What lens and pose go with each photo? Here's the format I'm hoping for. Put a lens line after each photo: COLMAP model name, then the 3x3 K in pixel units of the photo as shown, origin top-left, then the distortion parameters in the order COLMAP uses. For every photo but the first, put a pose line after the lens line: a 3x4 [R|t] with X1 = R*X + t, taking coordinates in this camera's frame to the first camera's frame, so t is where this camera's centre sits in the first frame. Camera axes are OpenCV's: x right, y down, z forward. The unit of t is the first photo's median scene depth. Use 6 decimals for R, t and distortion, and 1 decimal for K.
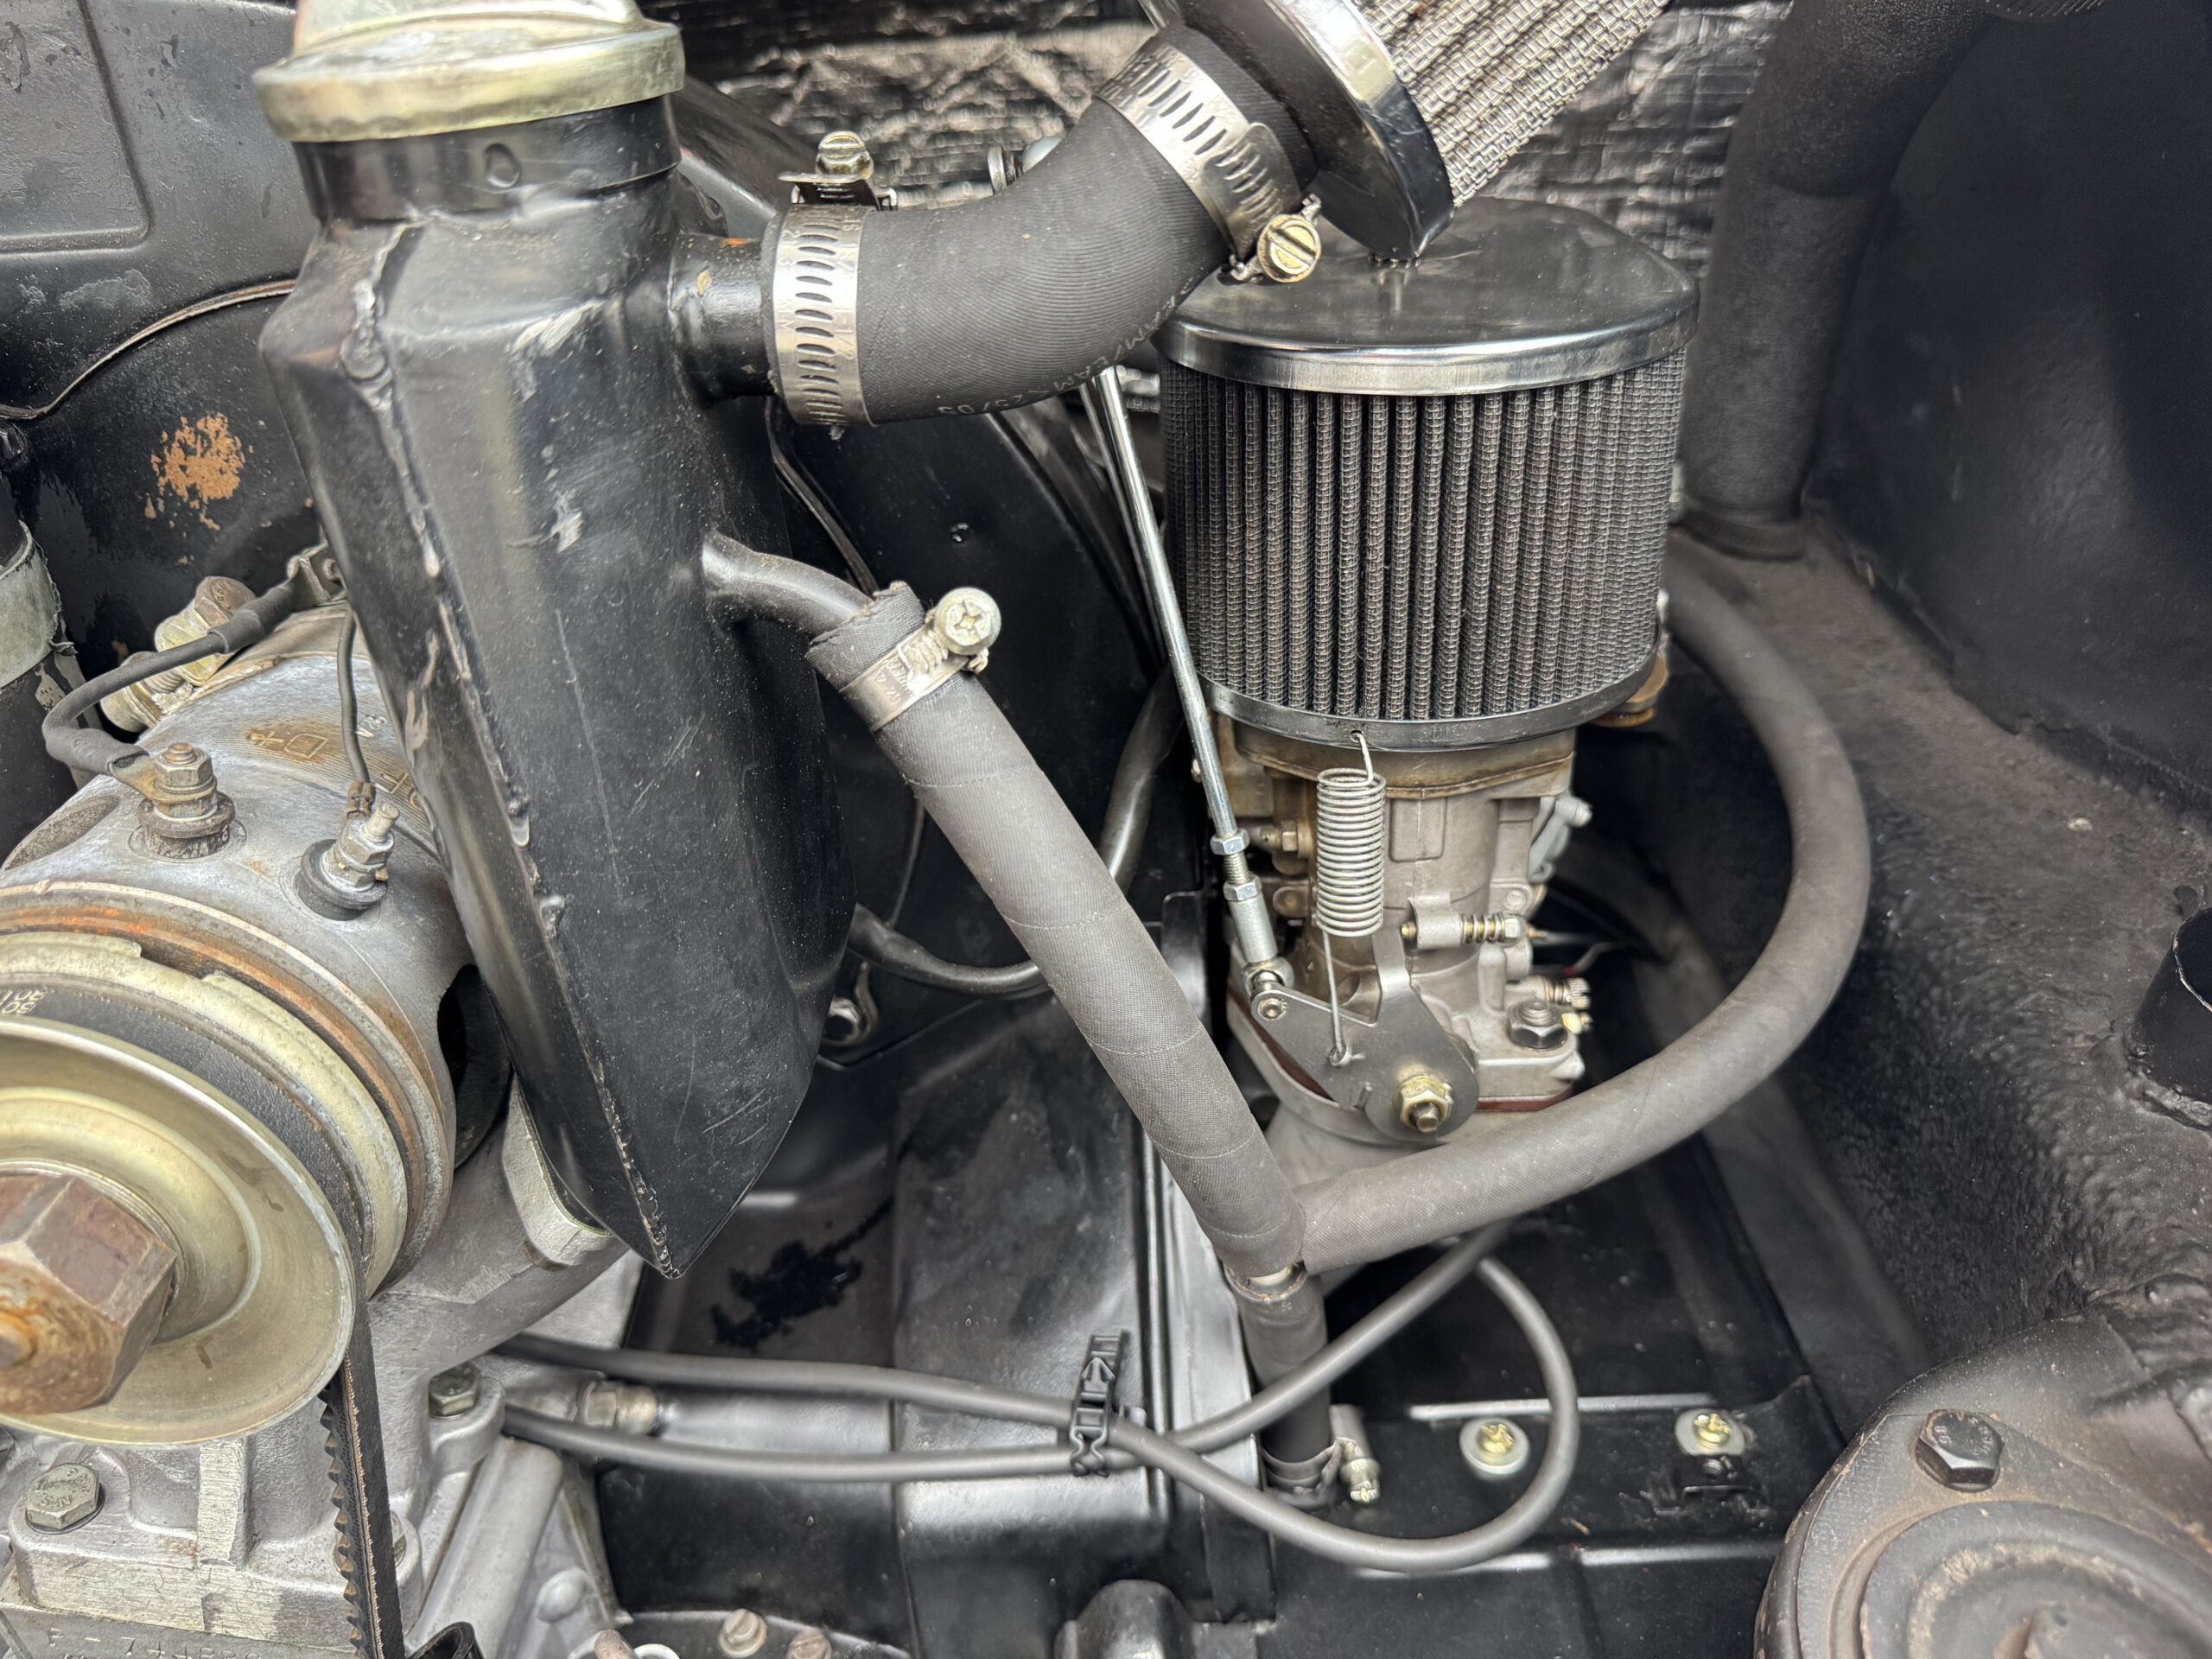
lens RADIAL K [[1594.9, 0, 1110.4], [0, 1594.9, 830.1], [0, 0, 1]] dist [-0.007328, 0.005557]
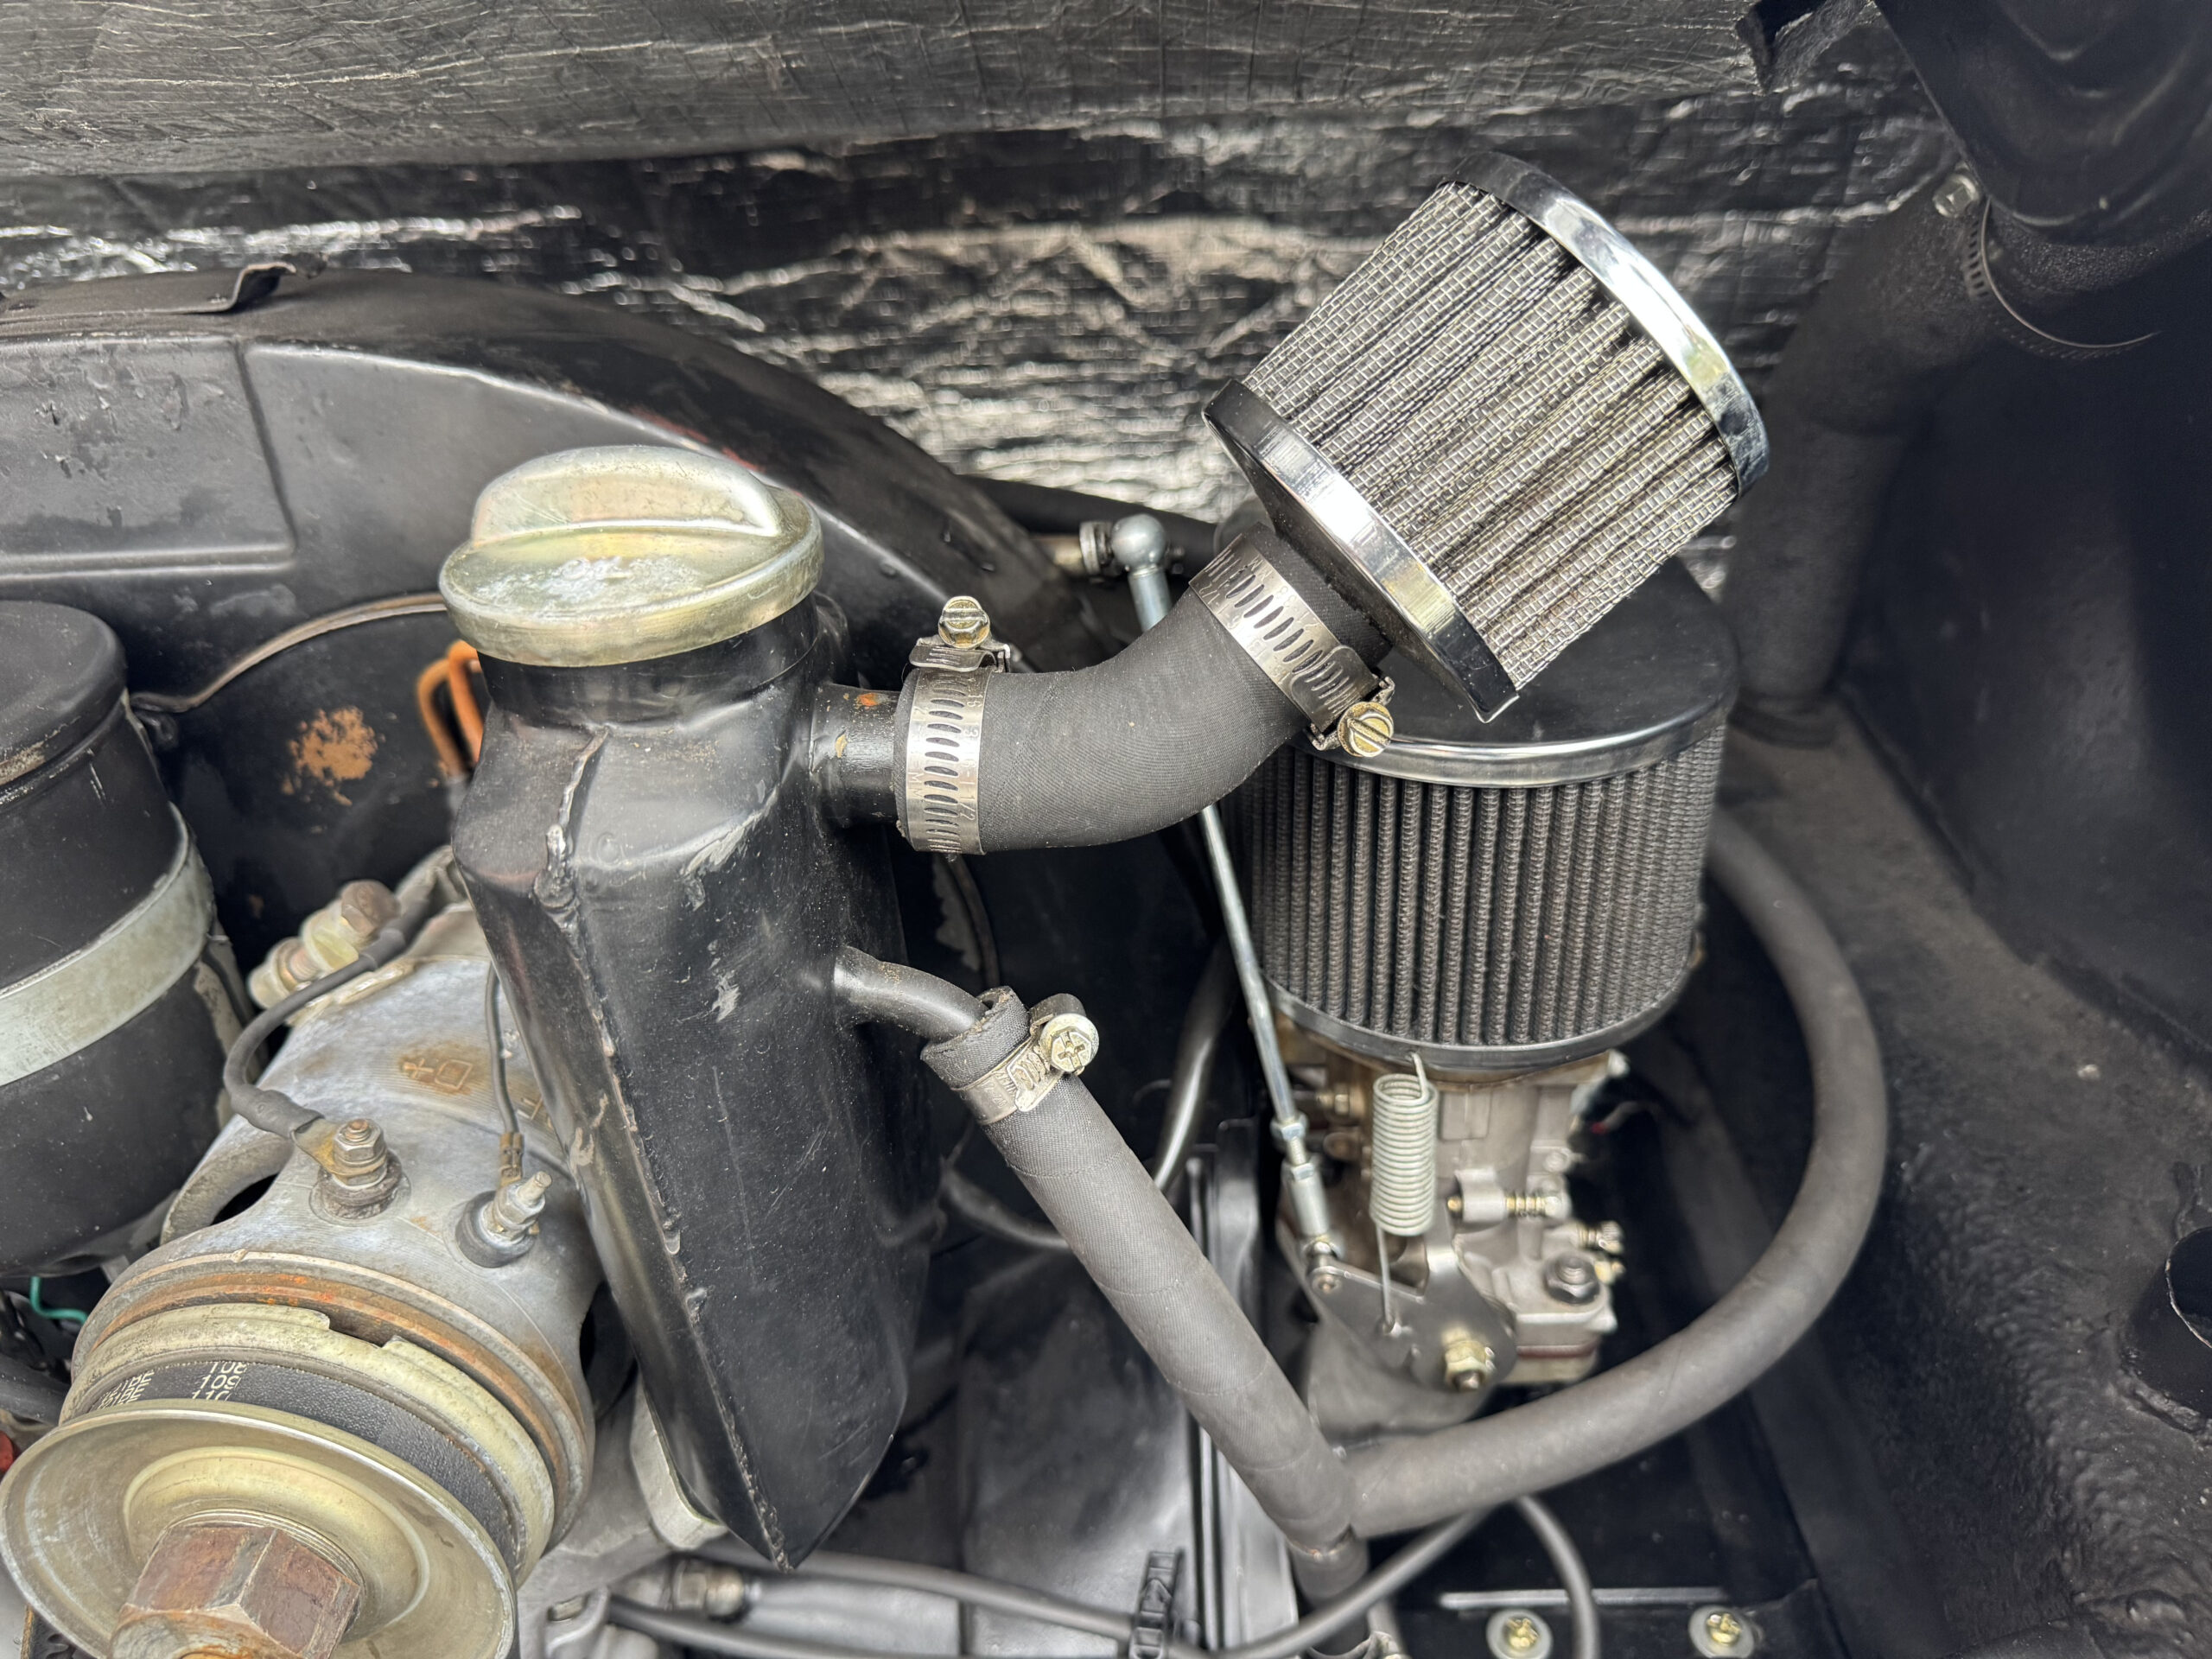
lens RADIAL K [[1599.6, 0, 1104.5], [0, 1599.6, 829.0], [0, 0, 1]] dist [-0.004113, -0.000335]
pose [[0.999794, 0.014486, -0.014231, -0.037260], [-0.014060, 0.999463, 0.029589, -0.225032], [0.014652, -0.029383, 0.999461, -0.076981]]
